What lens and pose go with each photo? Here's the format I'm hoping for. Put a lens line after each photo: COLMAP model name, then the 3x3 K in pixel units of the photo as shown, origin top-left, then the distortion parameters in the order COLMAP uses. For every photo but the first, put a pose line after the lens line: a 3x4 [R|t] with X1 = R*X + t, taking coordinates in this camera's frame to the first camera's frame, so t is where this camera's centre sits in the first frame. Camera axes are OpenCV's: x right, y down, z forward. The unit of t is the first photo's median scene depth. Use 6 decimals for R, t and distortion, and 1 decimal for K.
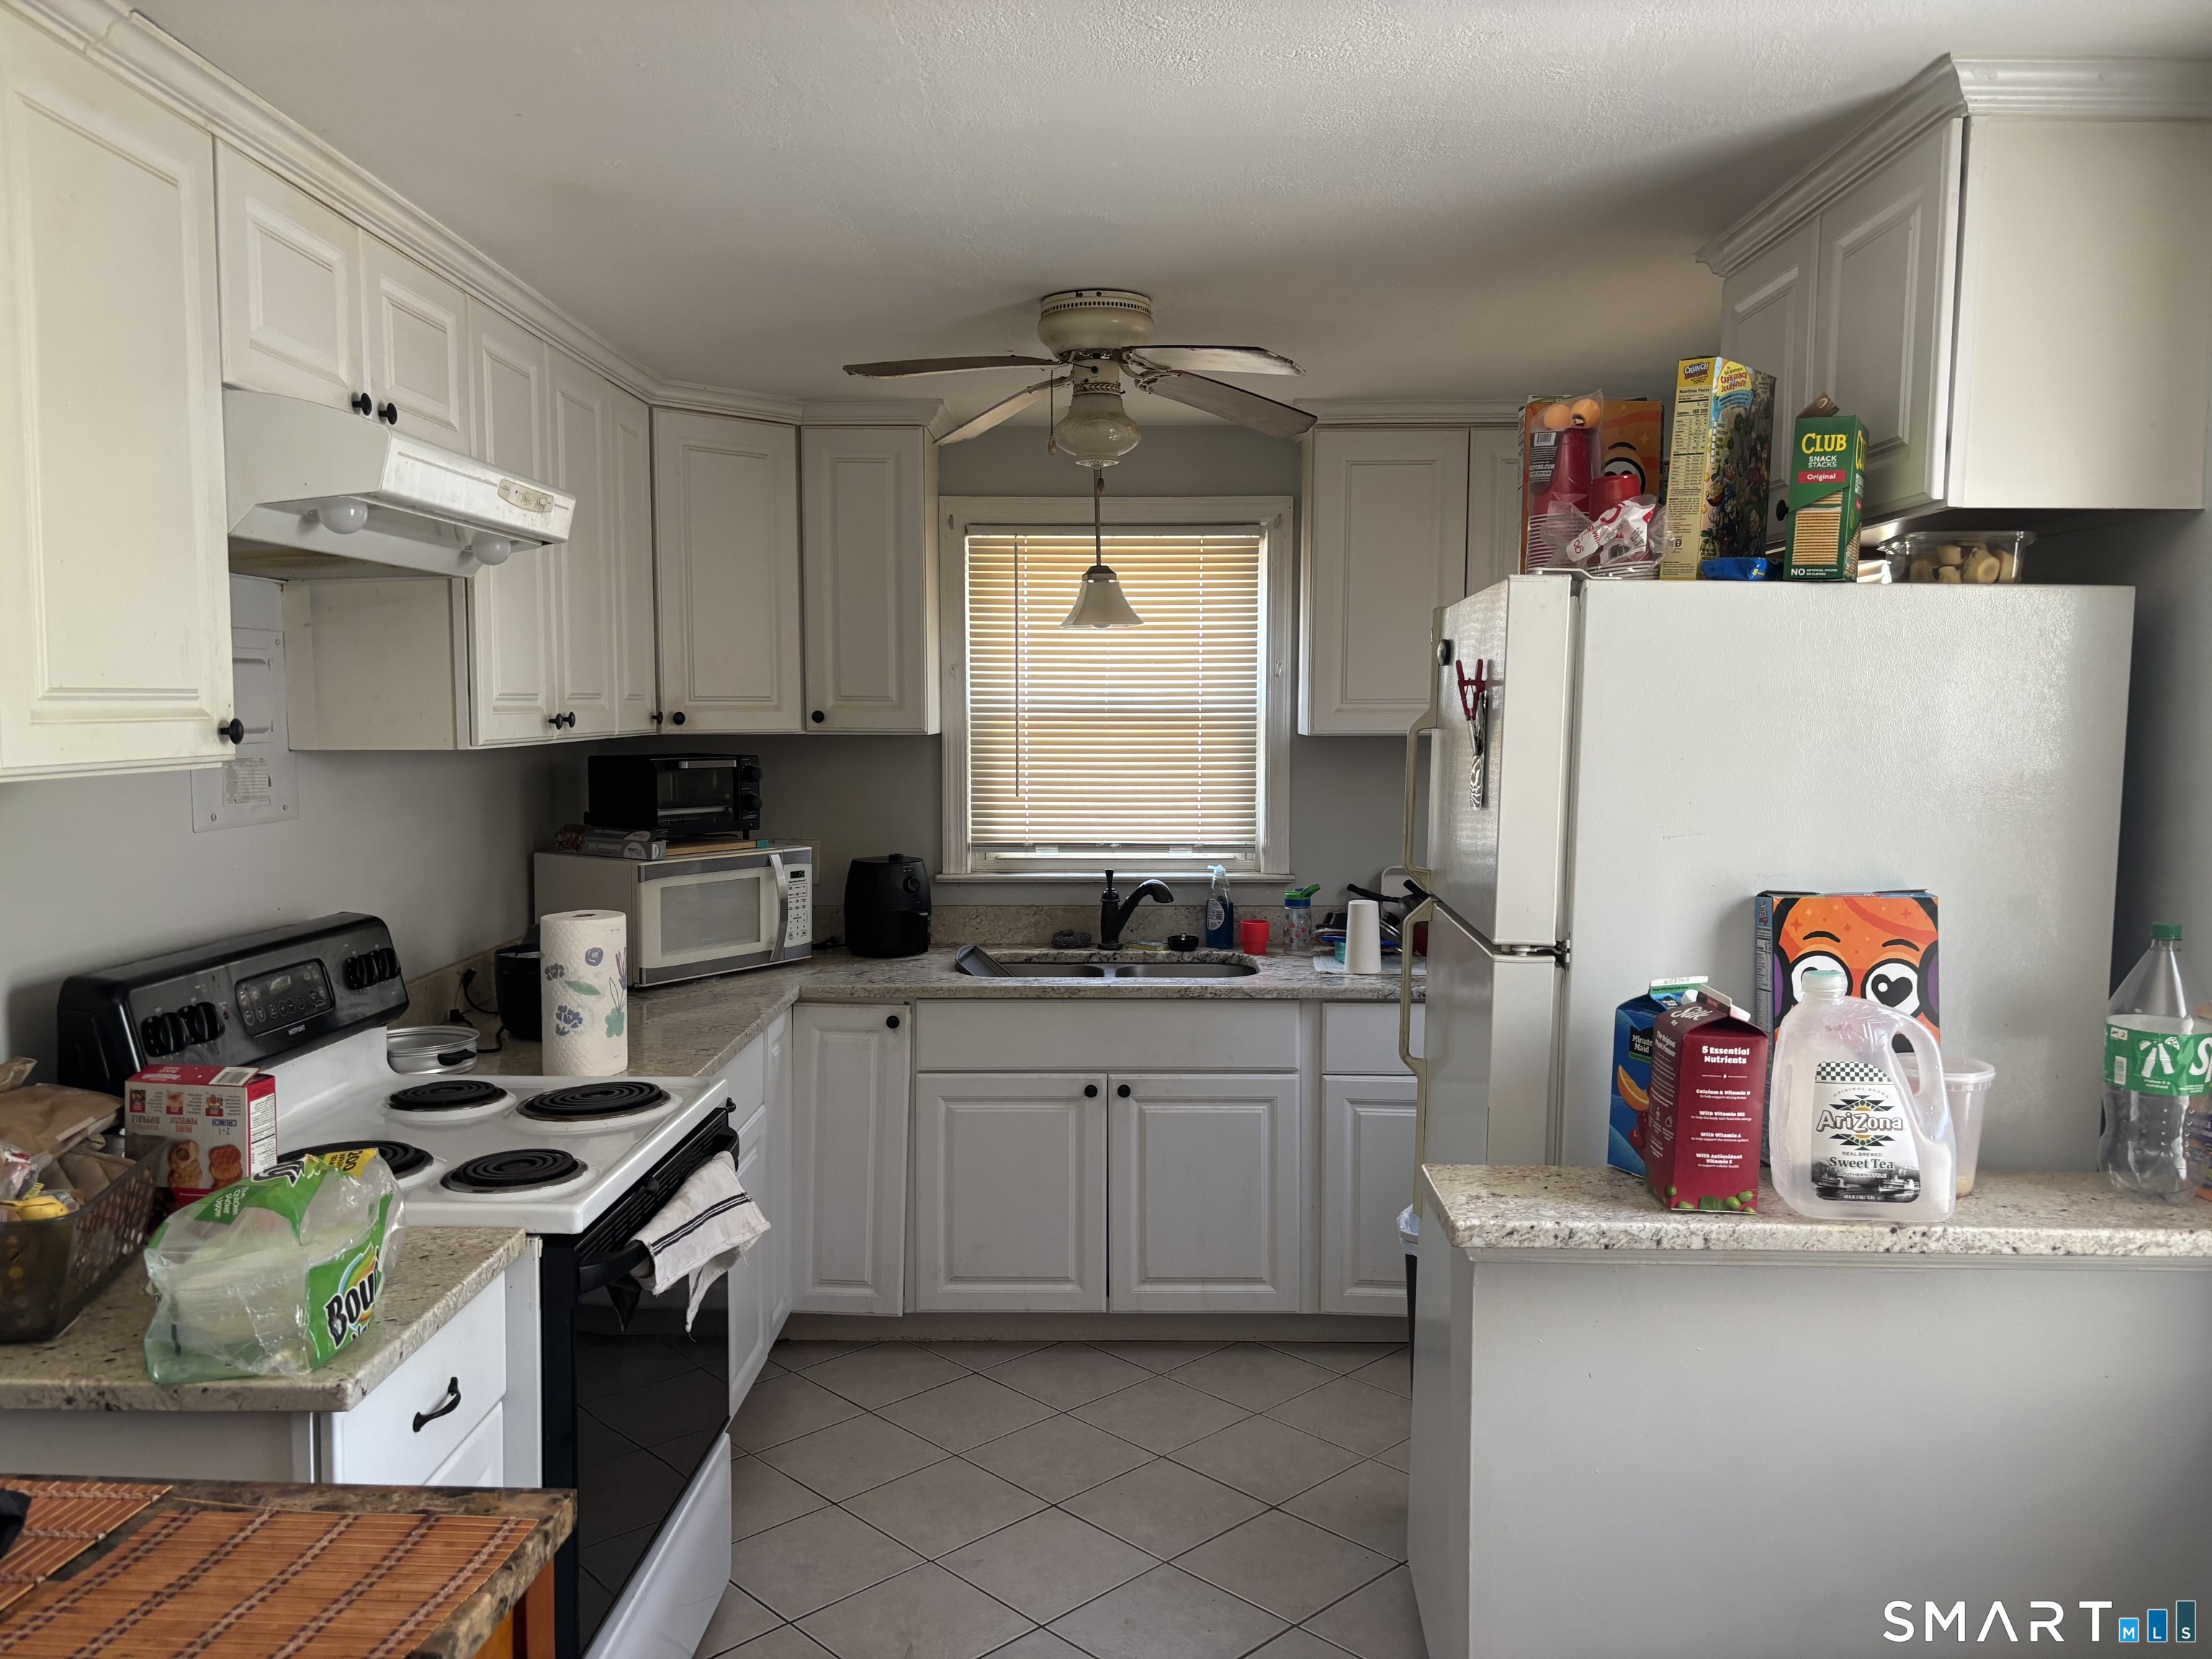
lens RADIAL K [[1686.8, 0, 1117.4], [0, 1686.8, 838.0], [0, 0, 1]] dist [0.042754, -0.048817]
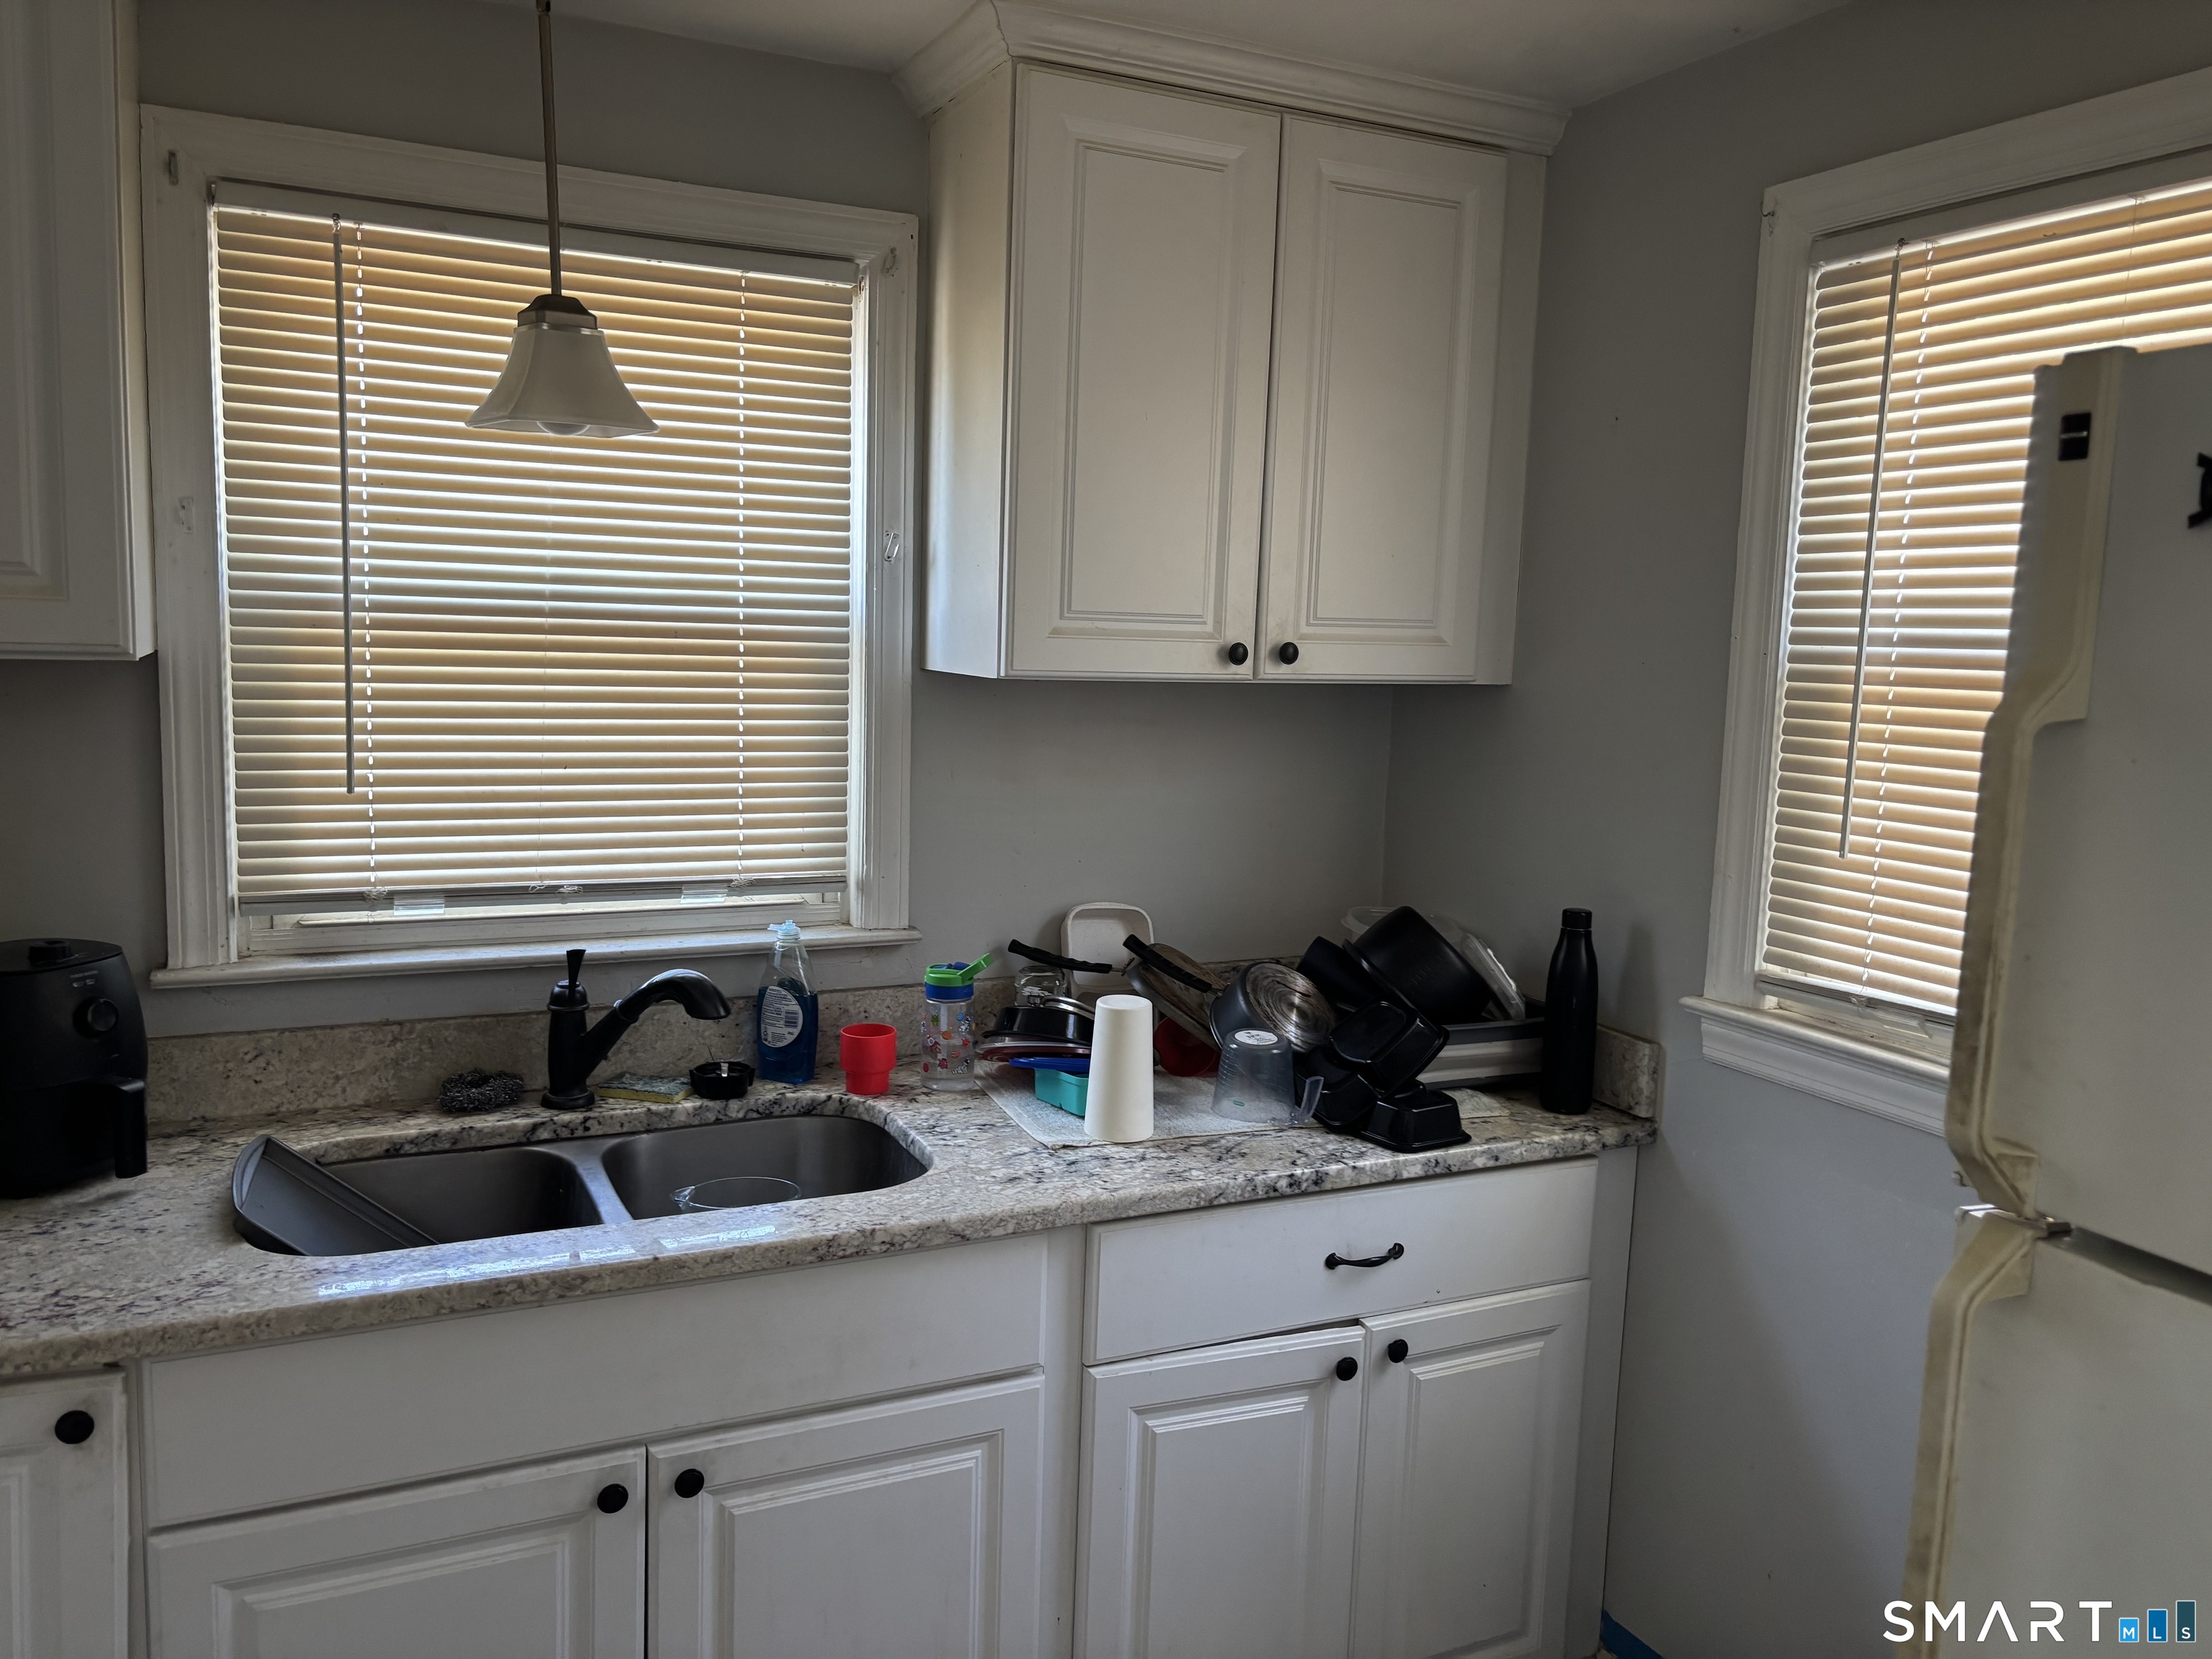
lens RADIAL K [[1686.8, 0, 1101.9], [0, 1686.8, 816.6], [0, 0, 1]] dist [0.042754, -0.048817]
pose [[0.897371, -0.022835, 0.440686, -0.081054], [0.003459, 0.998993, 0.044722, -0.039041], [-0.441264, -0.038608, 0.896546, 0.498335]]
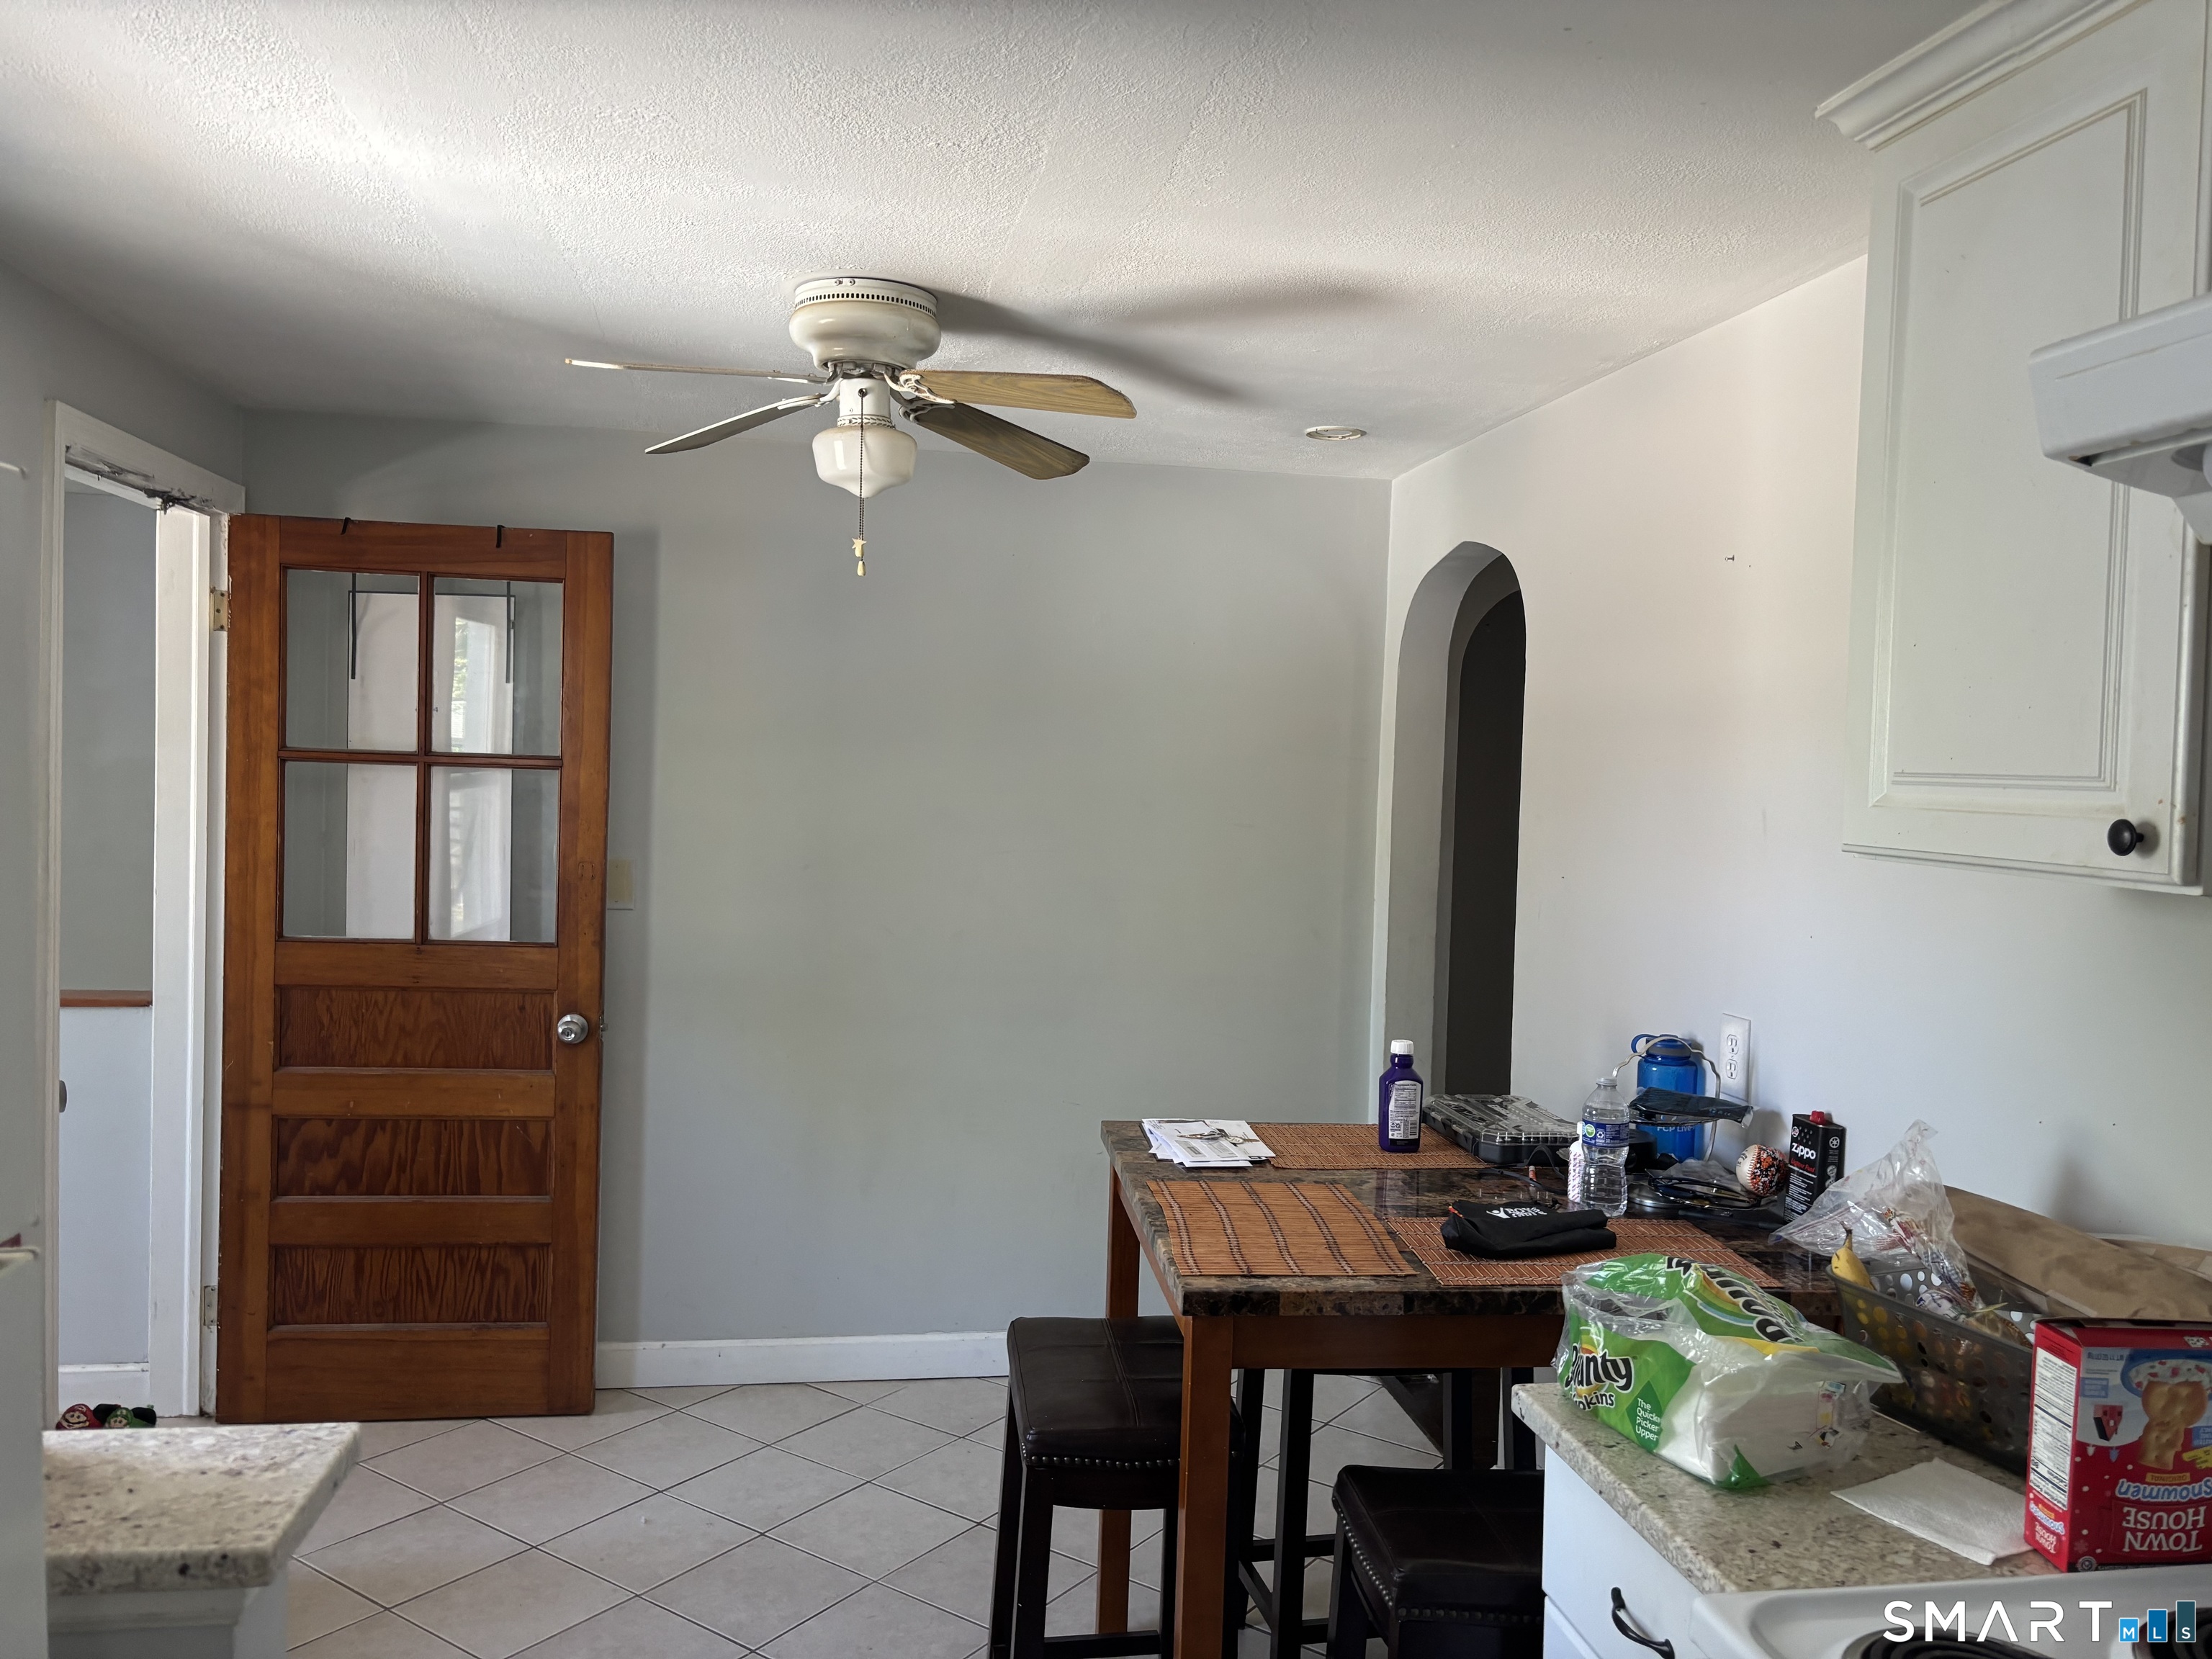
lens RADIAL K [[1686.8, 0, 1103.8], [0, 1686.8, 824.5], [0, 0, 1]] dist [0.042754, -0.048817]
pose [[-0.986885, -0.025208, -0.159444, 0.000049], [-0.043383, 0.992811, 0.111556, -0.113963], [0.155486, 0.117010, -0.980884, 1.459965]]
